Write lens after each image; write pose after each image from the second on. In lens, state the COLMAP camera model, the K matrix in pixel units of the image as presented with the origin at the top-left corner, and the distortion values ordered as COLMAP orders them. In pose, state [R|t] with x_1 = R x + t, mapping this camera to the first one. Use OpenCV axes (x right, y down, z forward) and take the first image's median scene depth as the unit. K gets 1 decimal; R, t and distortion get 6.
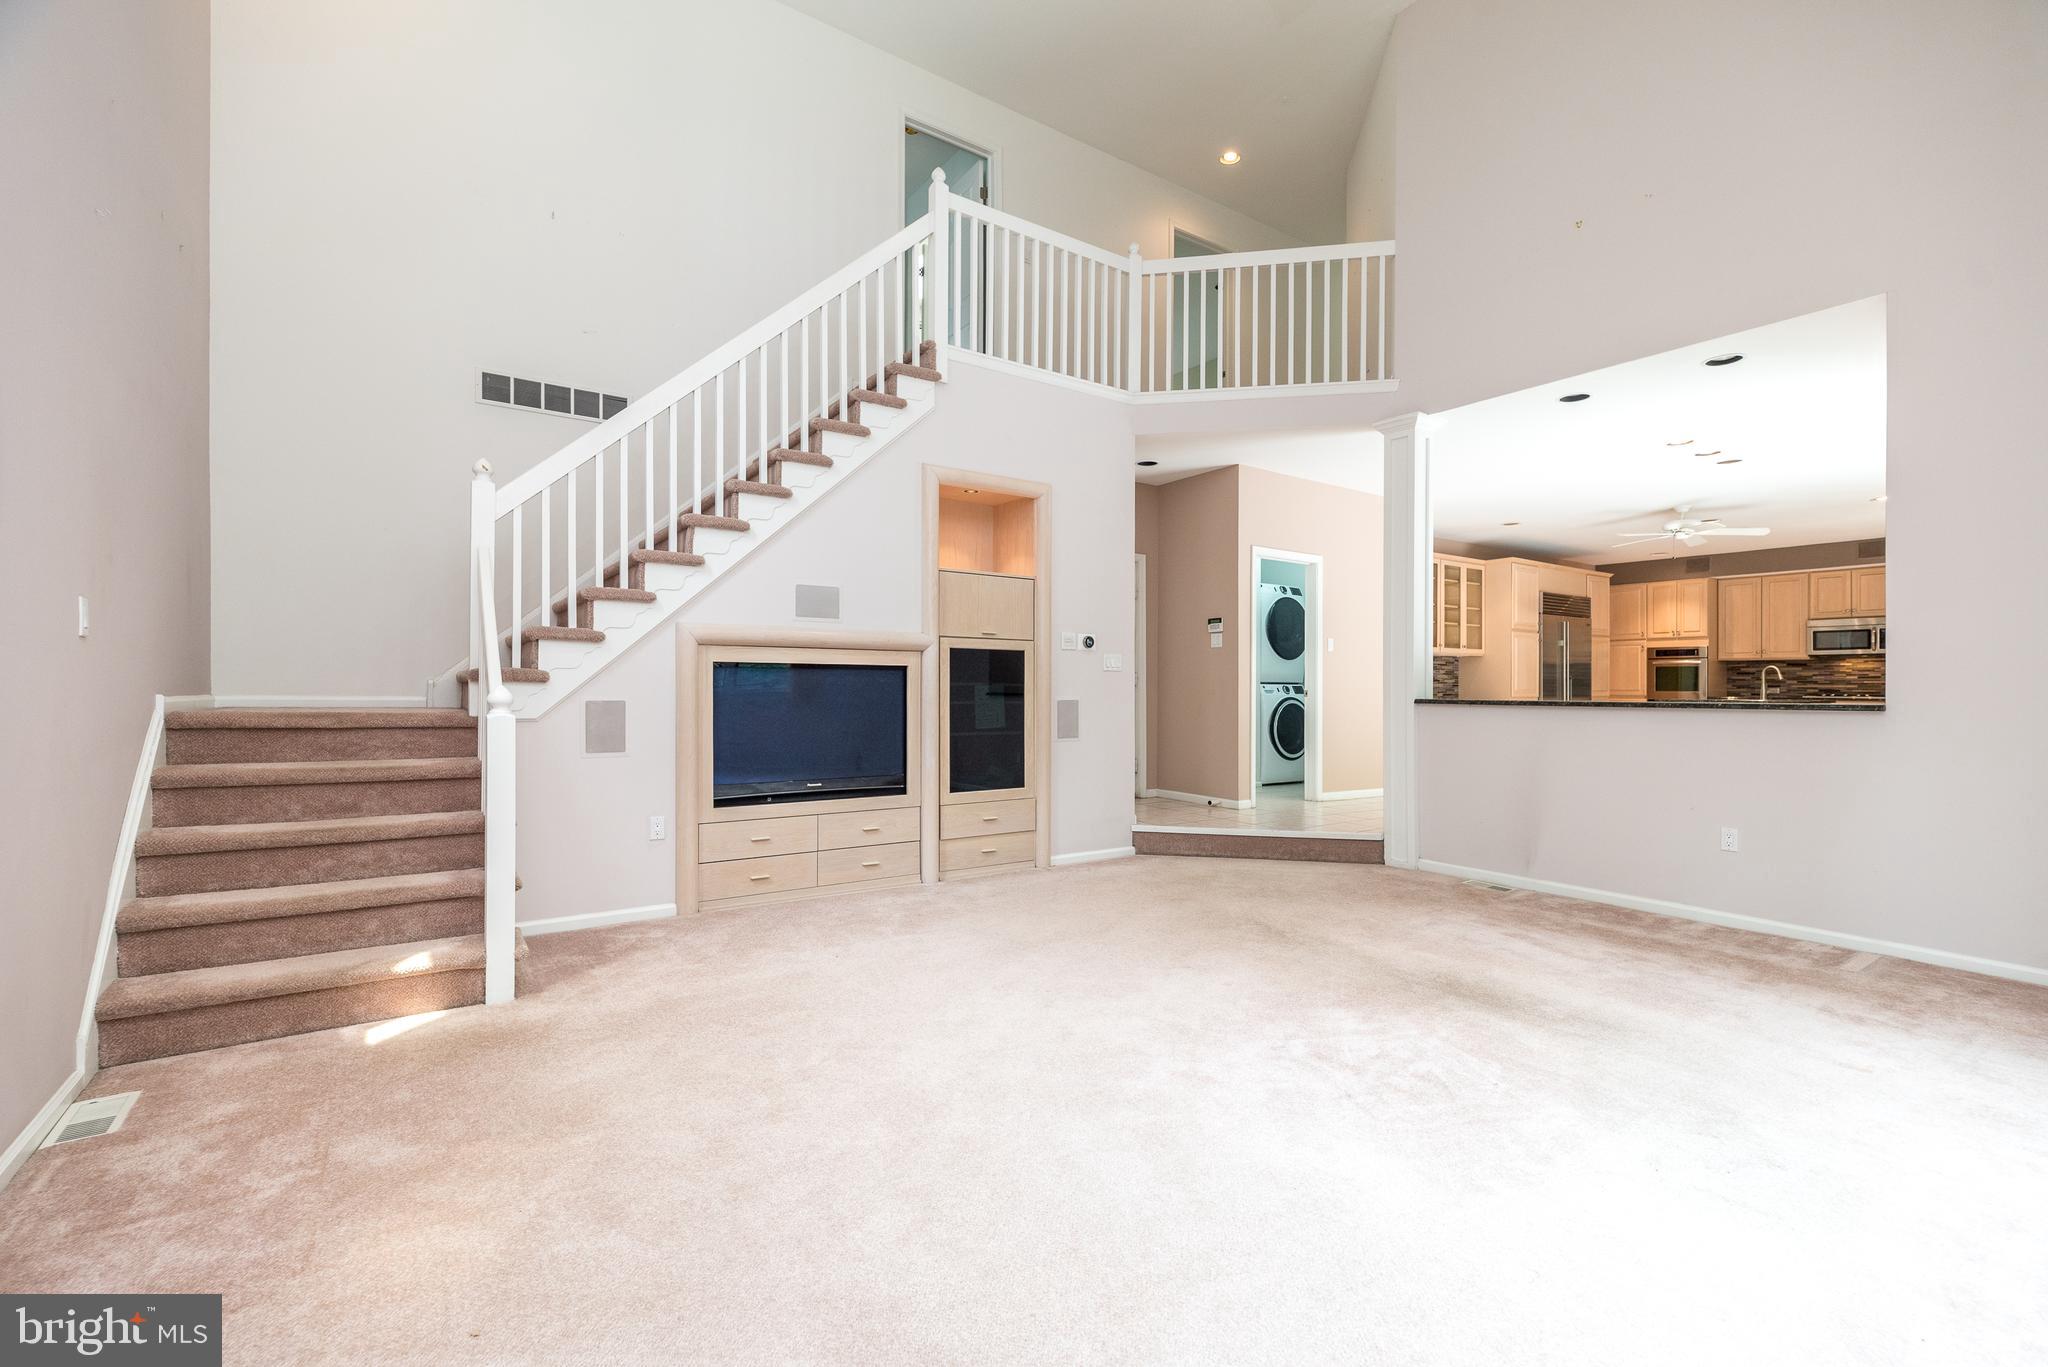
lens RADIAL K [[880.4, 0, 1022.2], [0, 880.4, 676.3], [0, 0, 1]] dist [0.001168, 0.000257]
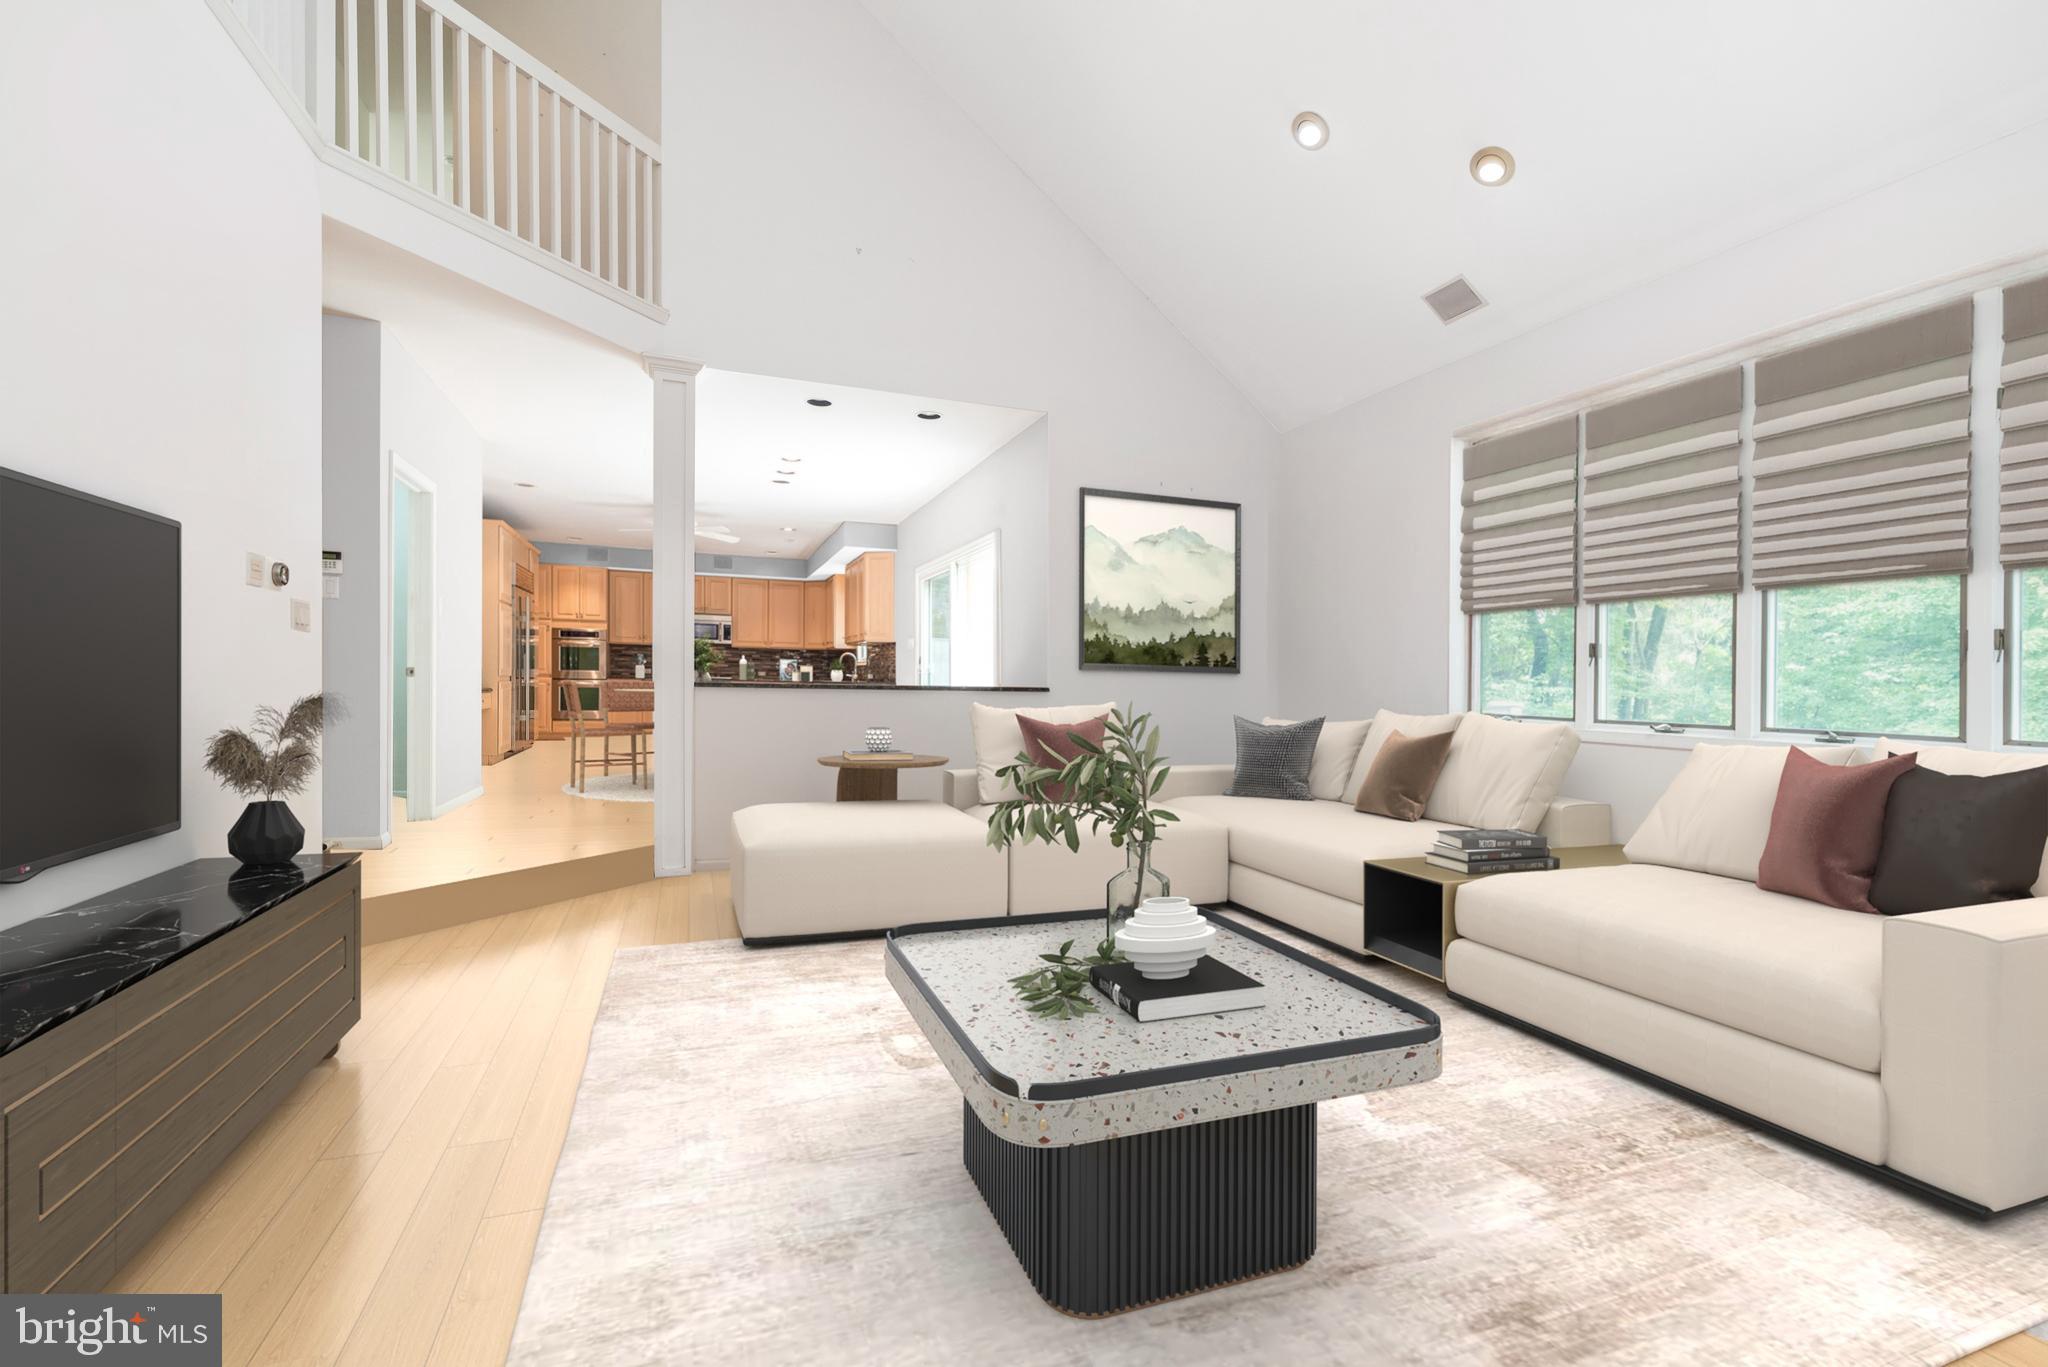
lens RADIAL K [[891.7, 0, 1020.1], [0, 891.7, 682.4], [0, 0, 1]] dist [-0.001584, -0.000169]
pose [[0.257092, -0.002361, 0.966384, -0.317211], [-0.032108, 0.999424, 0.010984, 0.005142], [-0.965853, -0.033852, 0.256869, 0.409315]]
